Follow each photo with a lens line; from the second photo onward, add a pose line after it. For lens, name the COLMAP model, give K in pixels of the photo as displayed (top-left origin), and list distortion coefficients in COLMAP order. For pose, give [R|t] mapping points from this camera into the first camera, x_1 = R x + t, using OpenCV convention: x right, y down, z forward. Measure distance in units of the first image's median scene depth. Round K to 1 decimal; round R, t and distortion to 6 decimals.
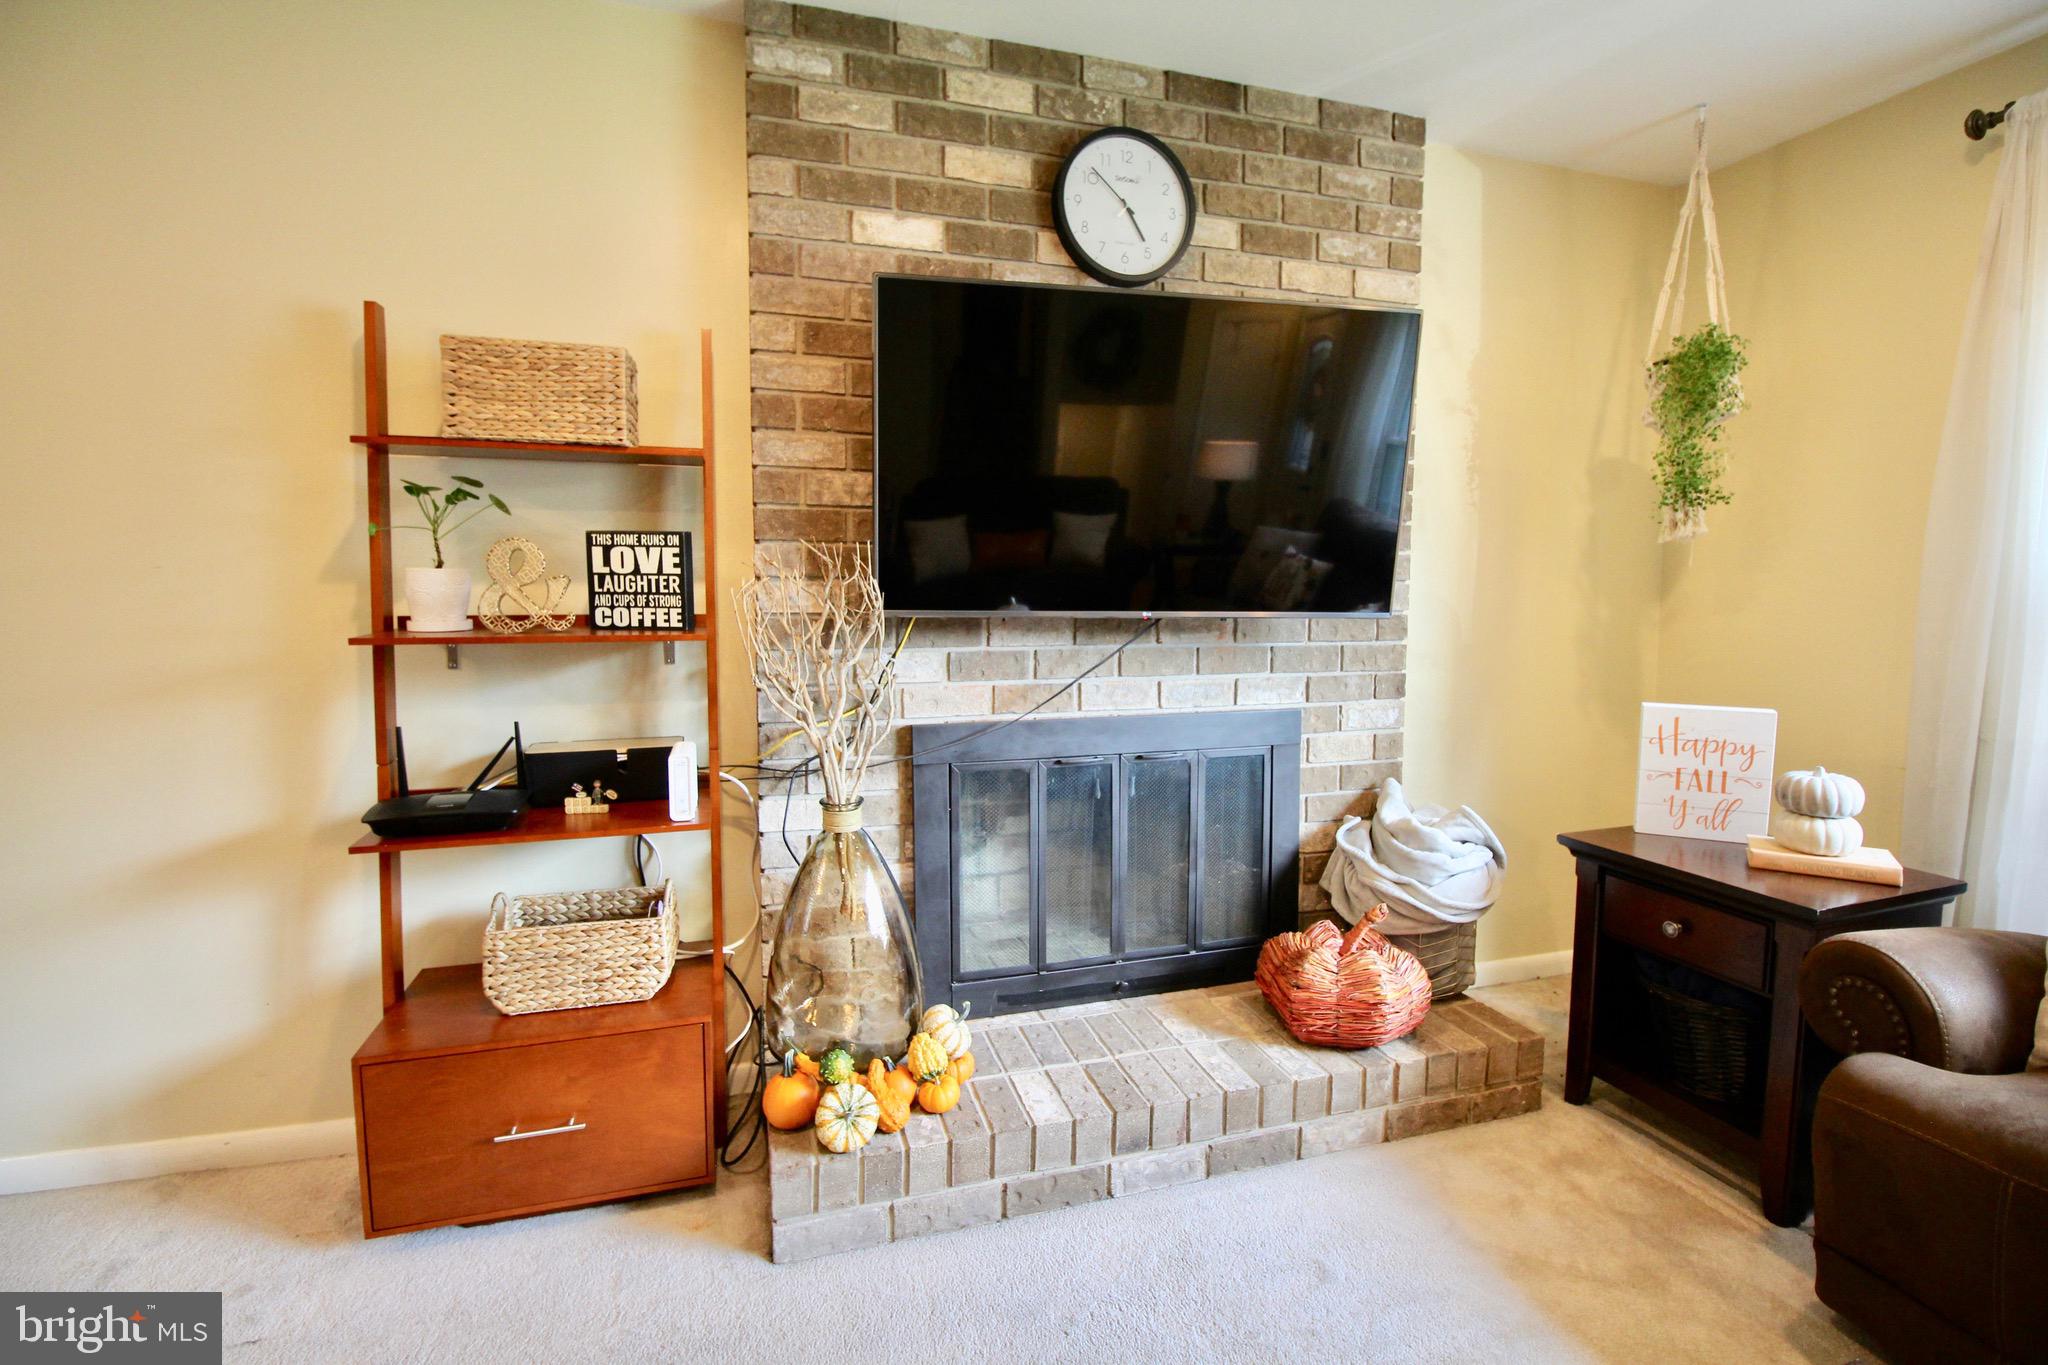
lens RADIAL K [[954.0, 0, 1035.3], [0, 954.0, 662.7], [0, 0, 1]] dist [-0.004588, -0.009599]
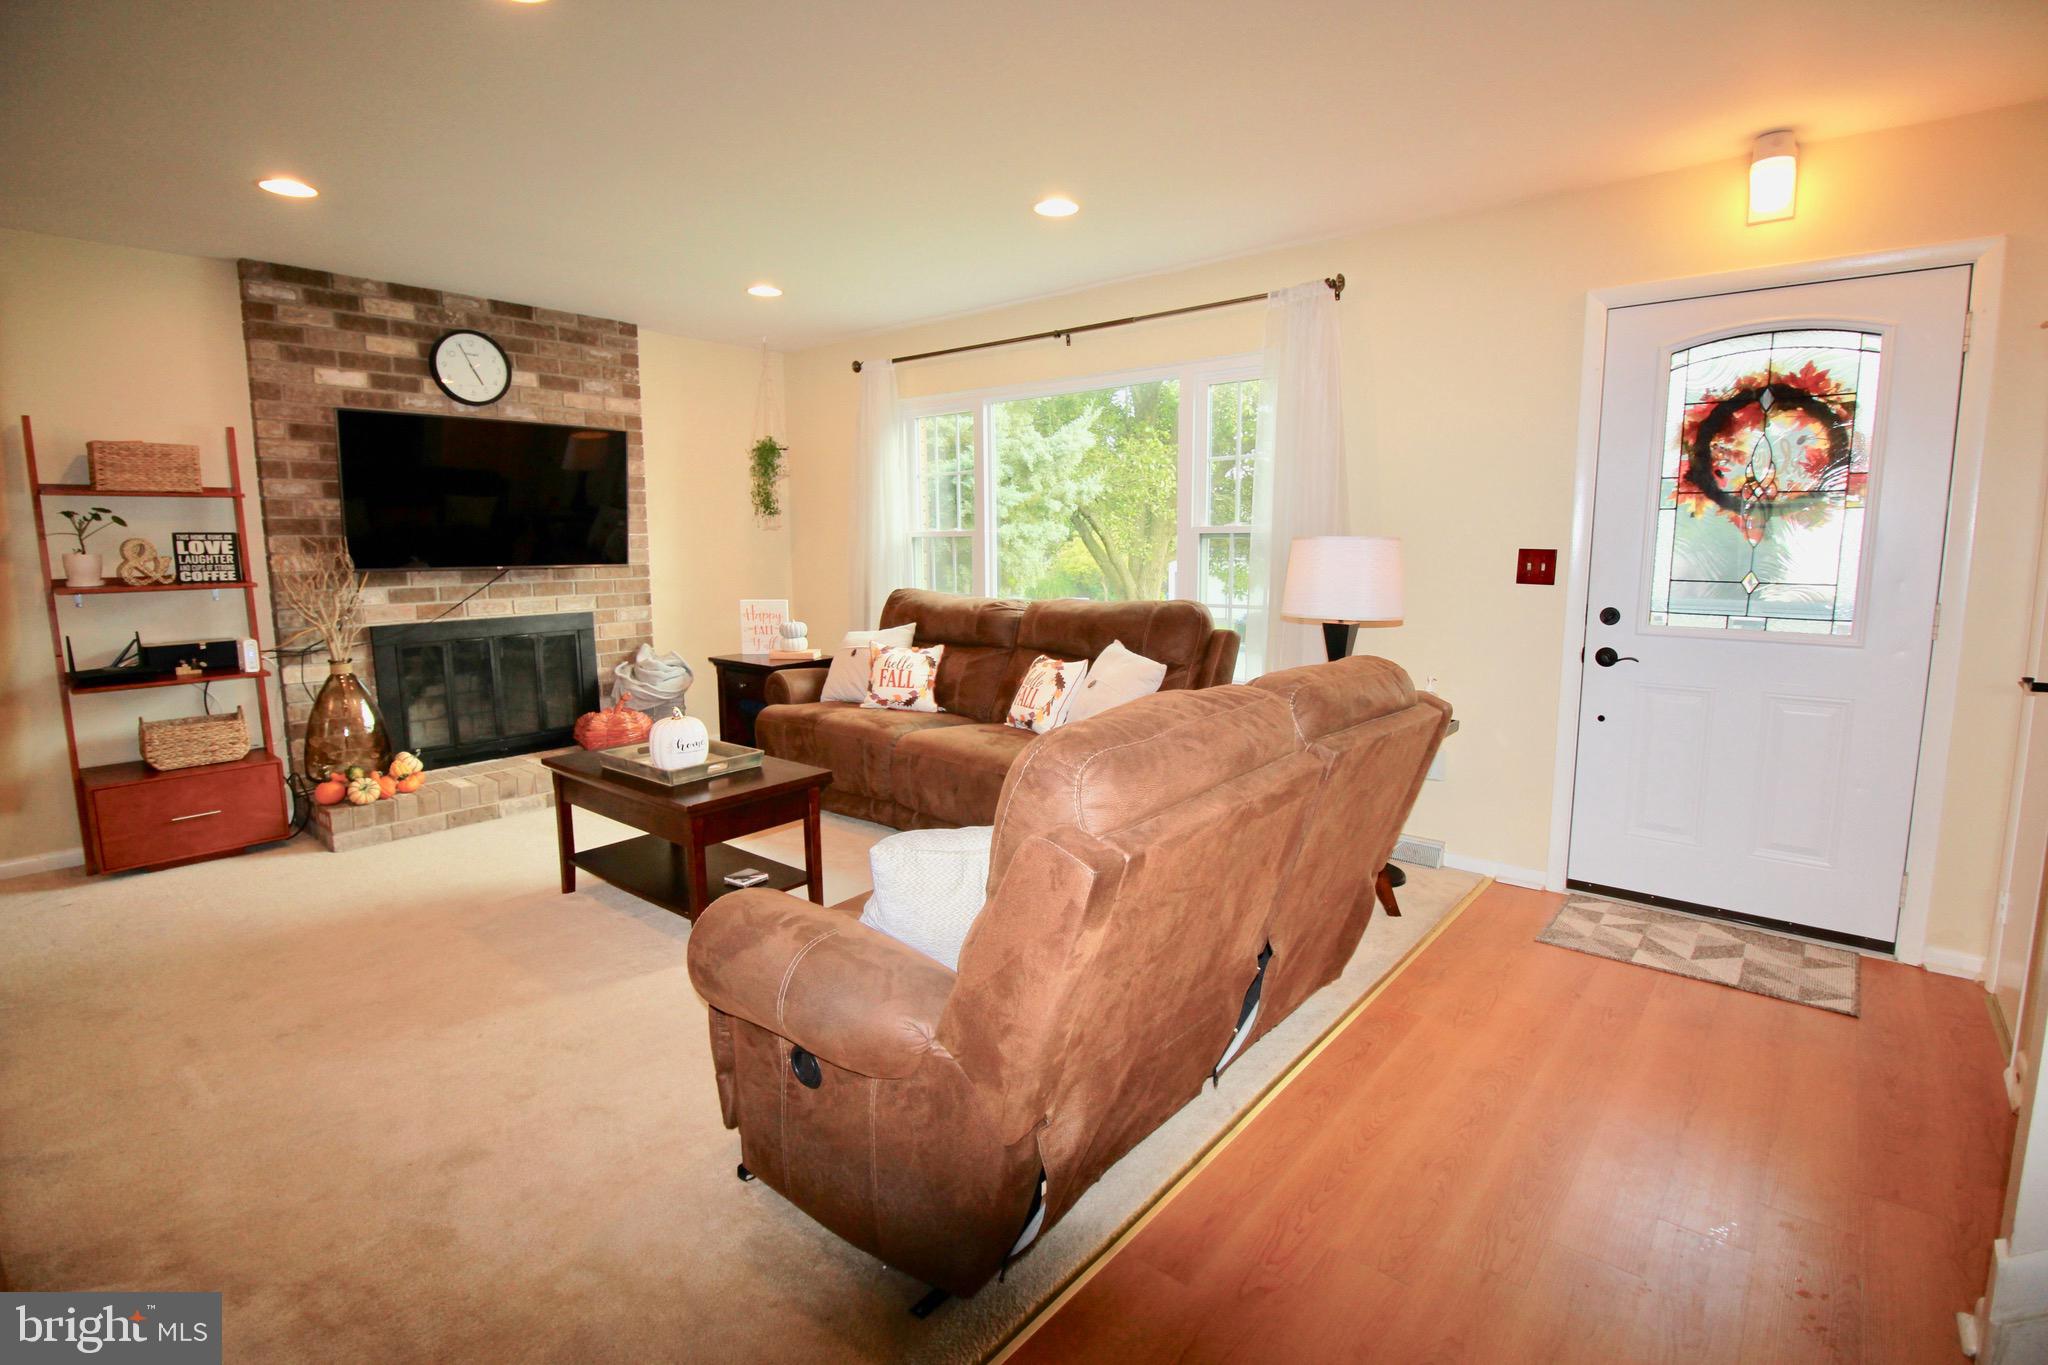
lens RADIAL K [[954.0, 0, 1045.4], [0, 954.0, 666.8], [0, 0, 1]] dist [-0.004588, -0.009599]
pose [[0.839068, -0.079496, 0.538188, -0.022549], [0.046145, 0.996101, 0.075191, 0.067826], [-0.542067, -0.038256, 0.839464, -1.483018]]
